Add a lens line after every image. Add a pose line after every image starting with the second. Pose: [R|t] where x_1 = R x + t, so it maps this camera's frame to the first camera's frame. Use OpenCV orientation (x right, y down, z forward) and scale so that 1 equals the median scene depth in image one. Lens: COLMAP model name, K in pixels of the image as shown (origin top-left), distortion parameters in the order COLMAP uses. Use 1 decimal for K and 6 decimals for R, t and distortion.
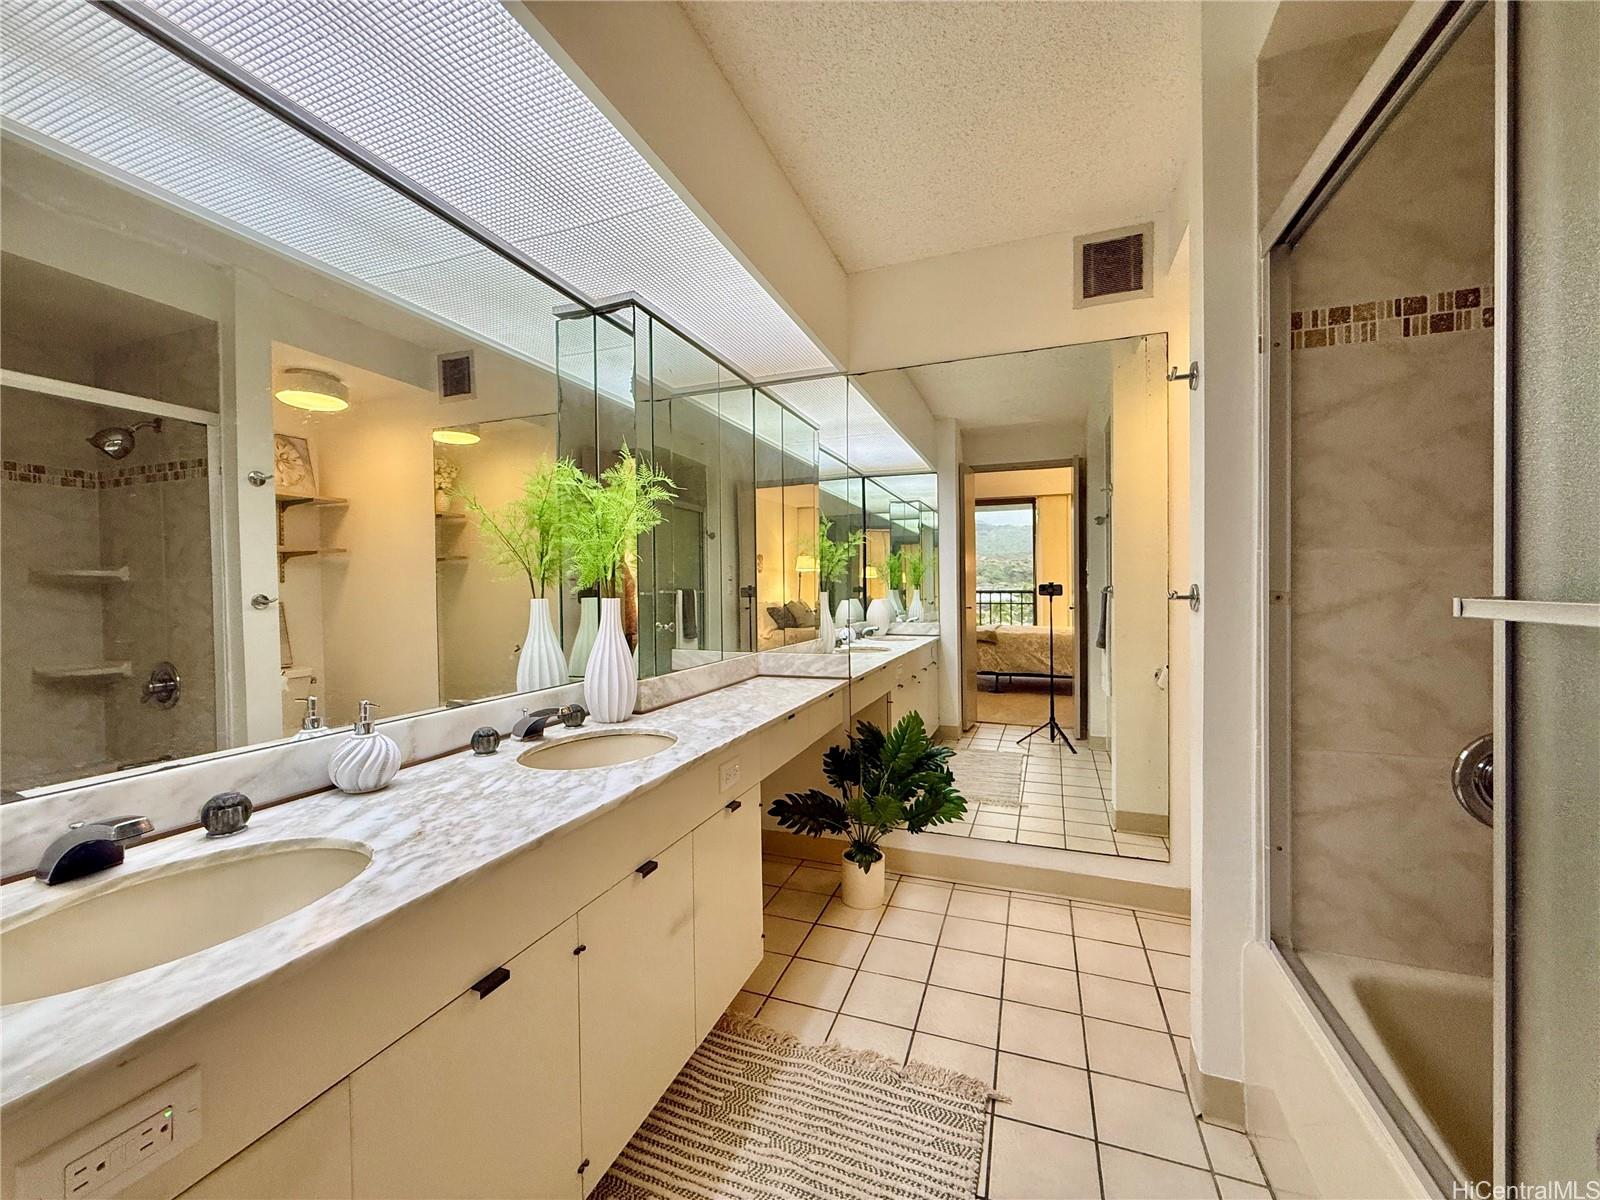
lens RADIAL K [[648.4, 0, 793.4], [0, 648.4, 595.4], [0, 0, 1]] dist [0.000407, 0.000226]
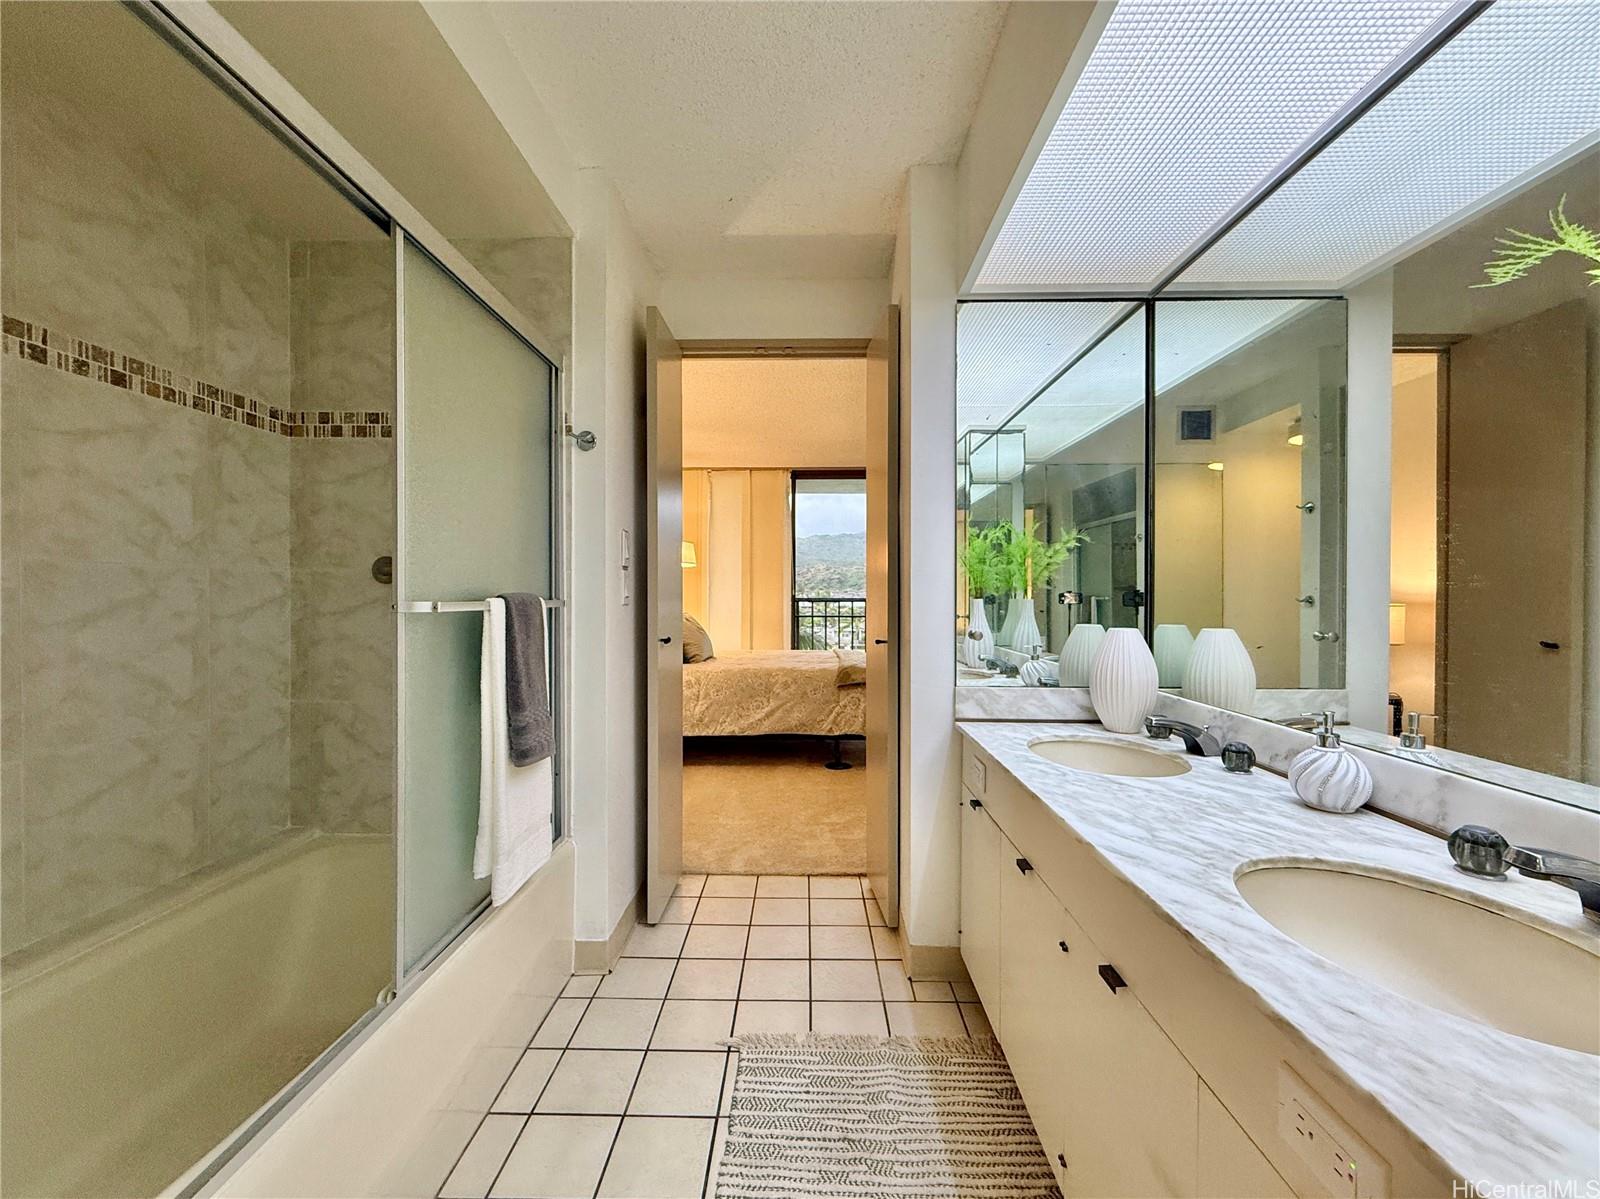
lens RADIAL K [[648.4, 0, 795.6], [0, 648.4, 596.2], [0, 0, 1]] dist [0.000407, 0.000226]
pose [[-0.941063, 0.006764, -0.338163, 0.371325], [-0.000542, 0.999769, 0.021506, -0.018517], [0.338230, 0.020422, -0.940842, 1.685776]]
